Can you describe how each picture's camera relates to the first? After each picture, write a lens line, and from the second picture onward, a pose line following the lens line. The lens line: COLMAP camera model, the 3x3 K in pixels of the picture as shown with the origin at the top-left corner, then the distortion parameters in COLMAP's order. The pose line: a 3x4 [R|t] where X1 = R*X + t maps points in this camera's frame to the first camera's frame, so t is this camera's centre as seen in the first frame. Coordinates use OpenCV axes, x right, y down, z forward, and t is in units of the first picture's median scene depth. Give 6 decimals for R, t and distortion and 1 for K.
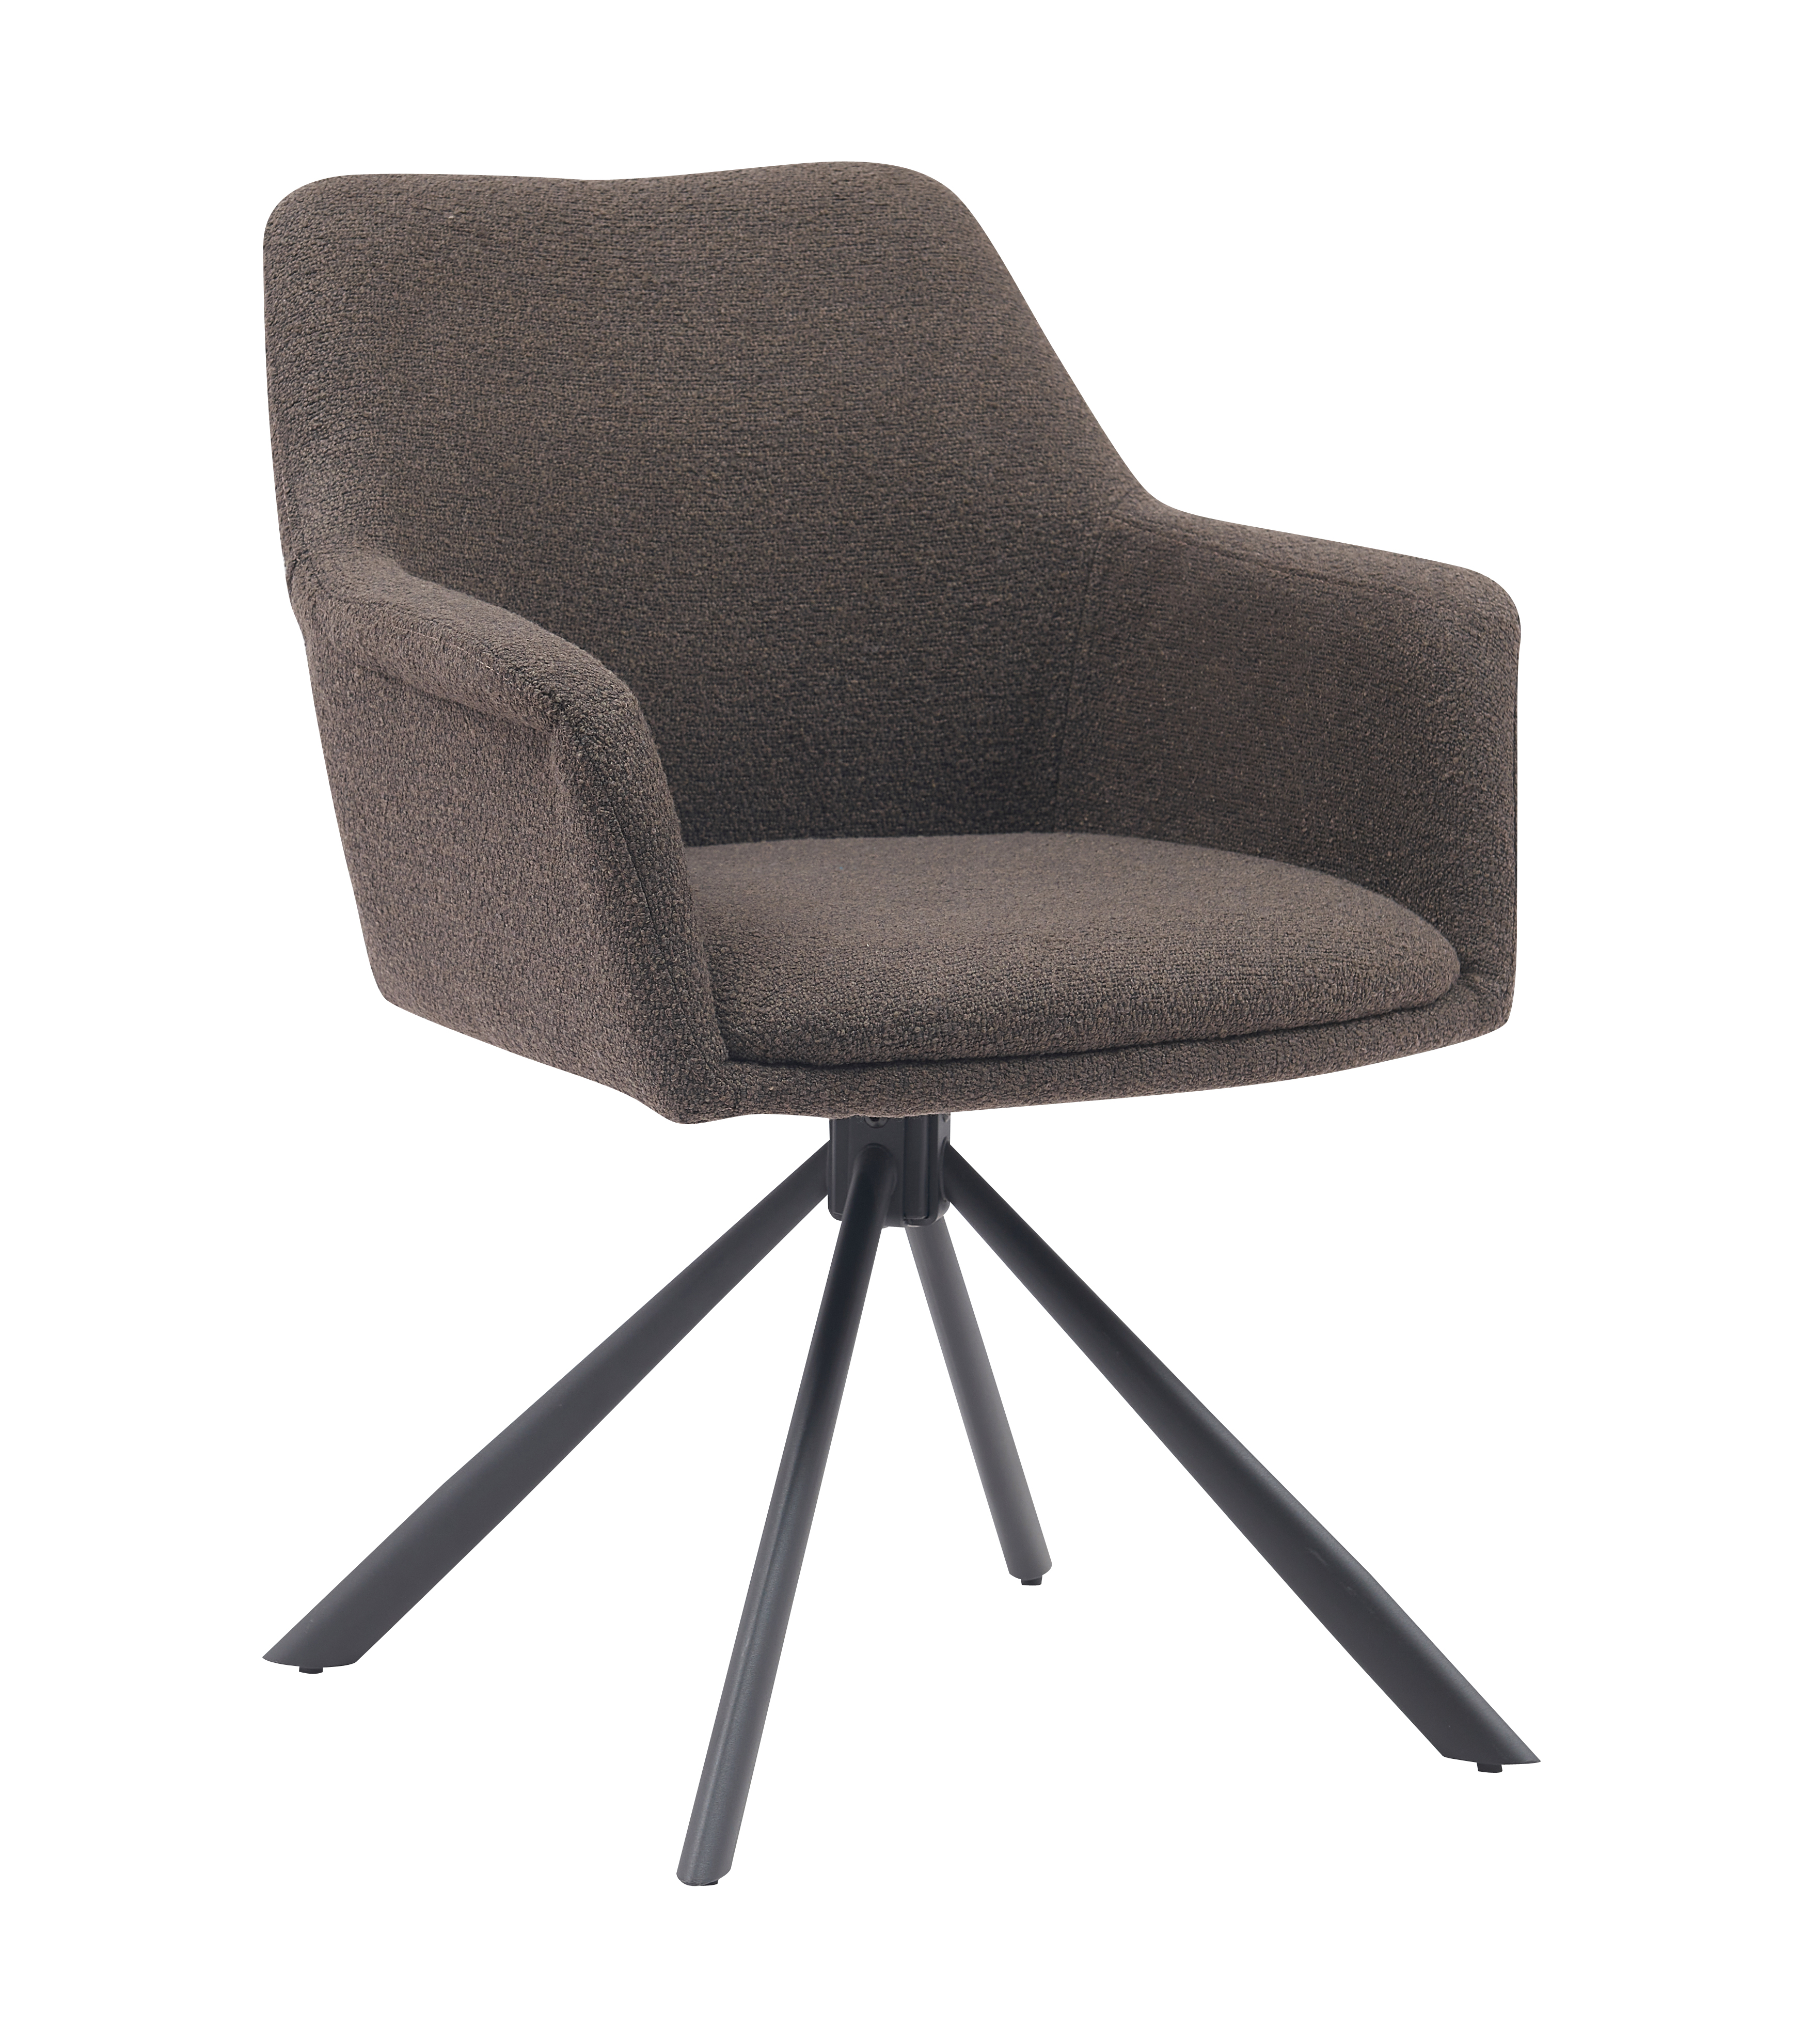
lens RADIAL K [[4704.1, 0, 909.6], [0, 4704.1, 1005.1], [0, 0, 1]] dist [0.051983, 0.000000]
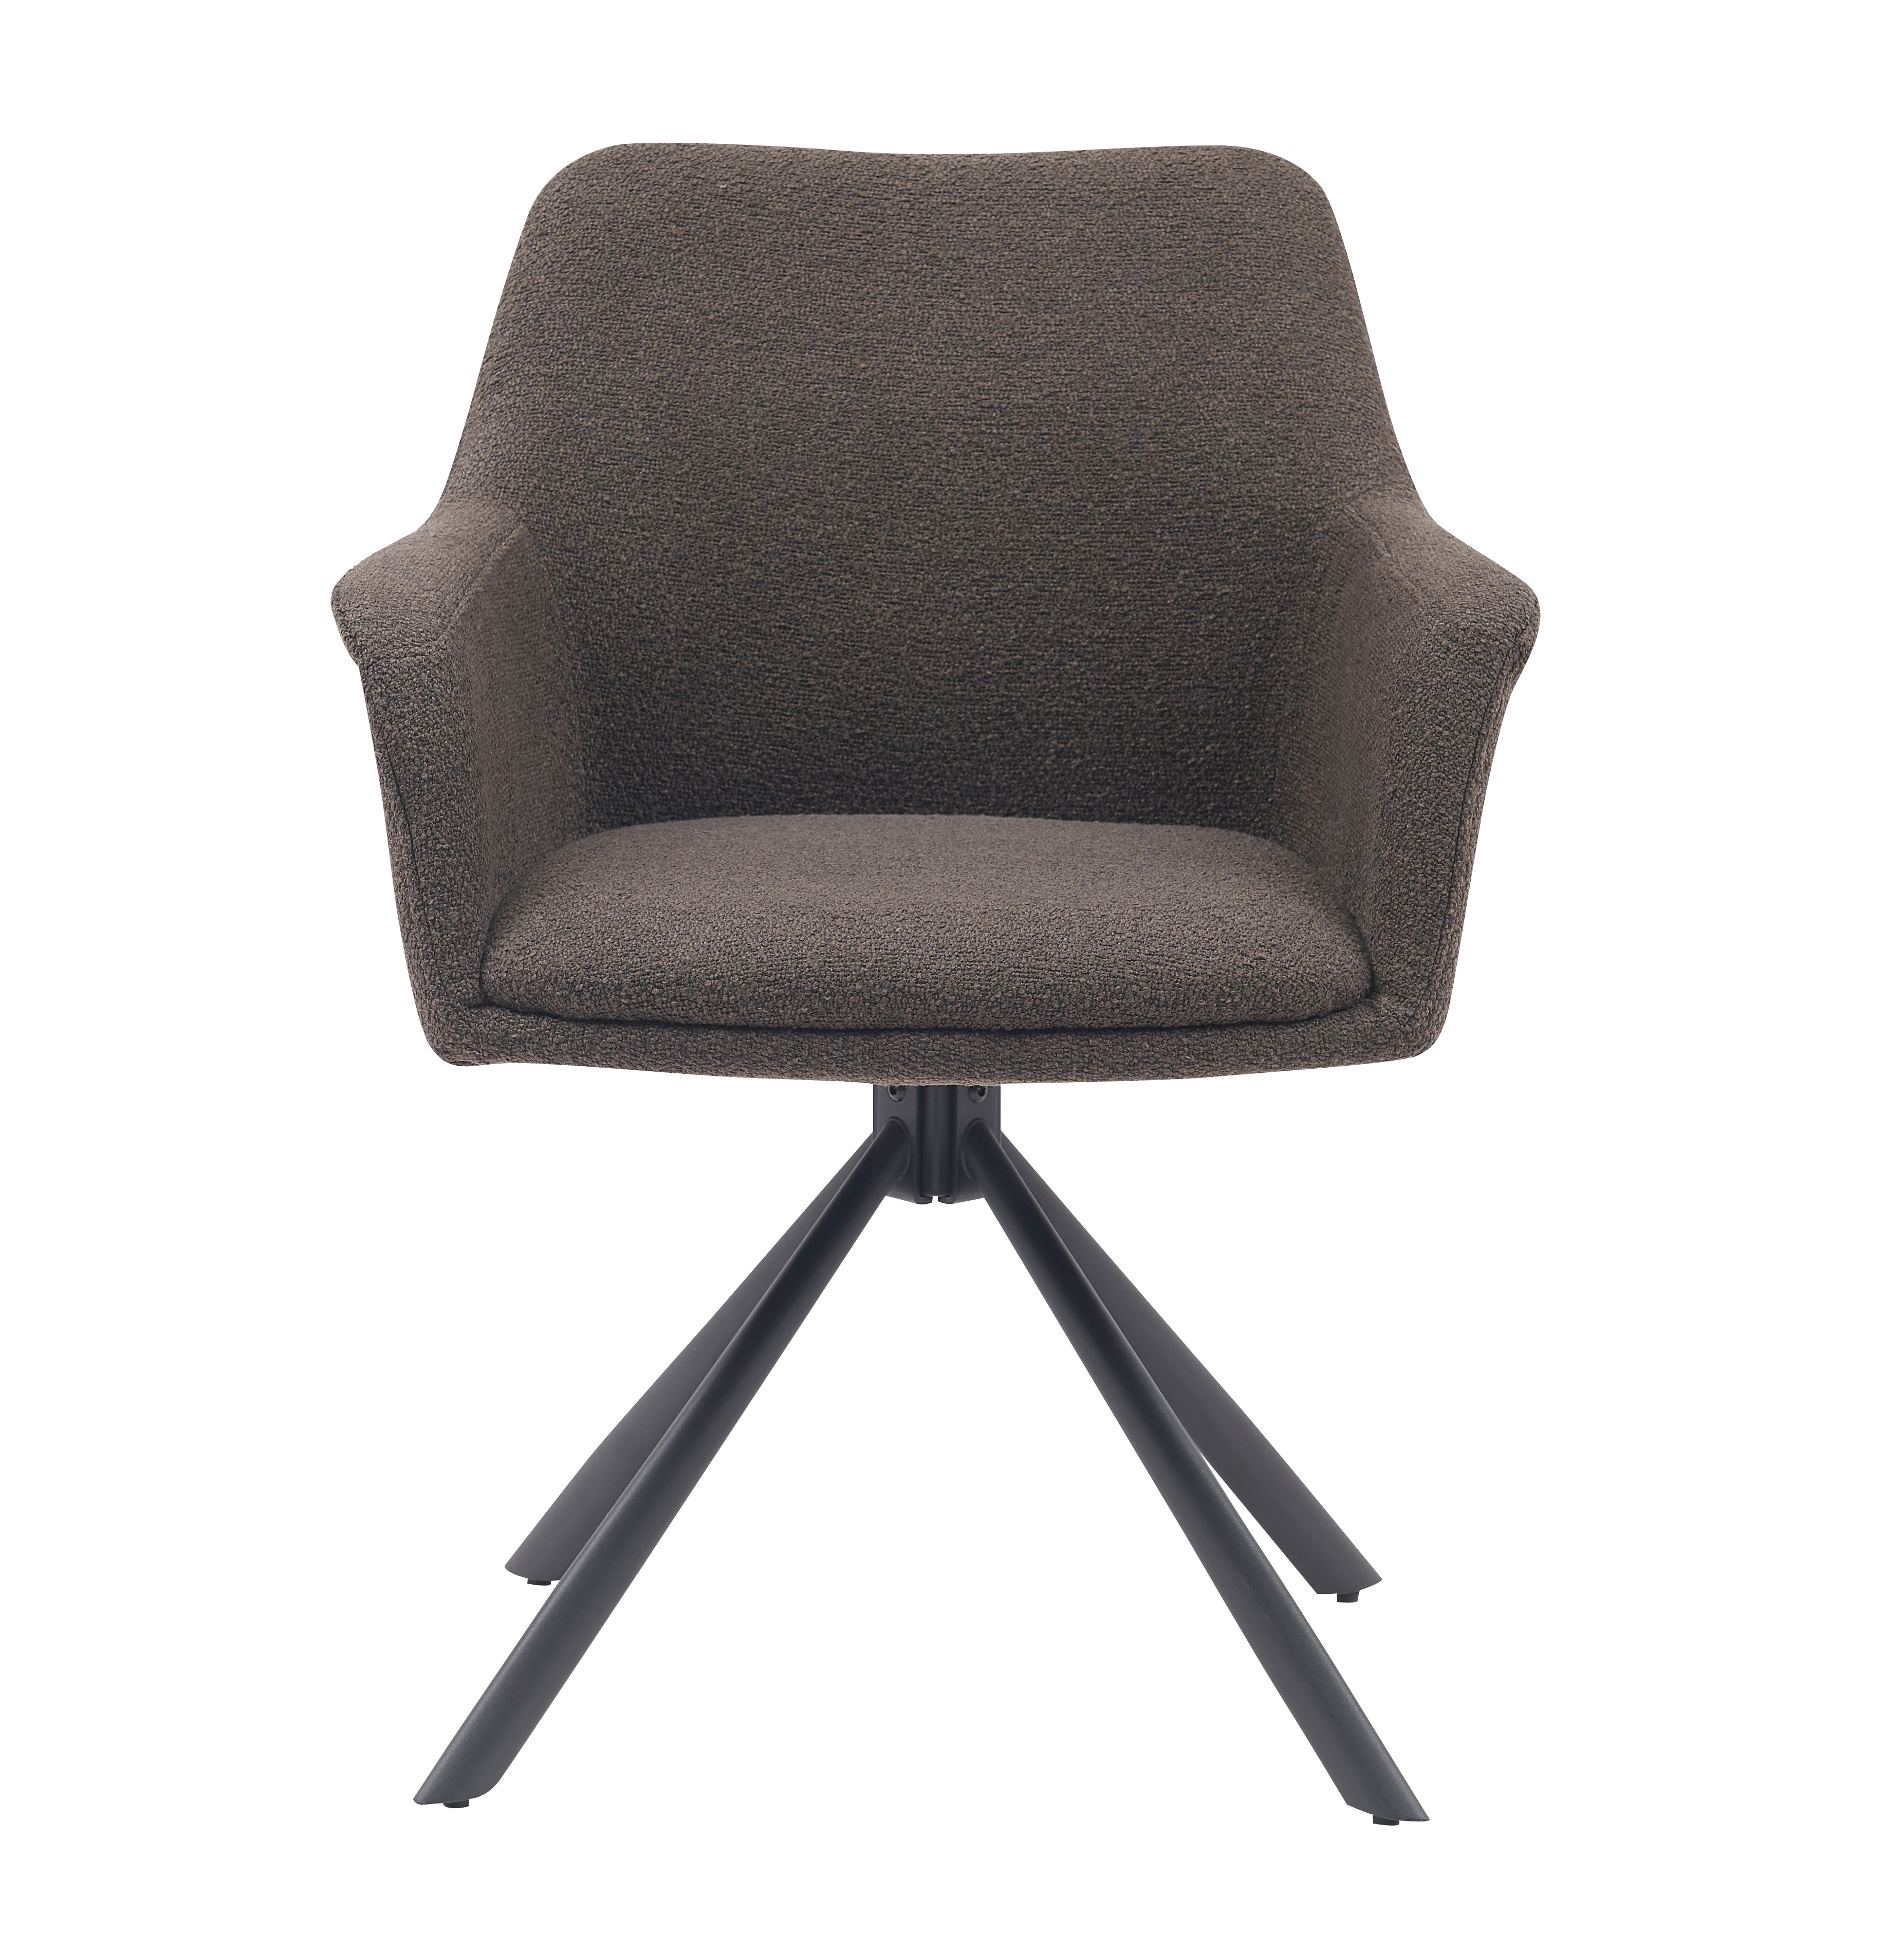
lens RADIAL K [[4724.8, 0, 951.5], [0, 4724.8, 985.2], [0, 0, 1]] dist [0.037036, 0.000000]
pose [[0.937108, 0.086936, -0.338041, 0.313490], [-0.088160, 0.996037, 0.011762, -0.010545], [0.337723, 0.018779, 0.941058, 0.051673]]
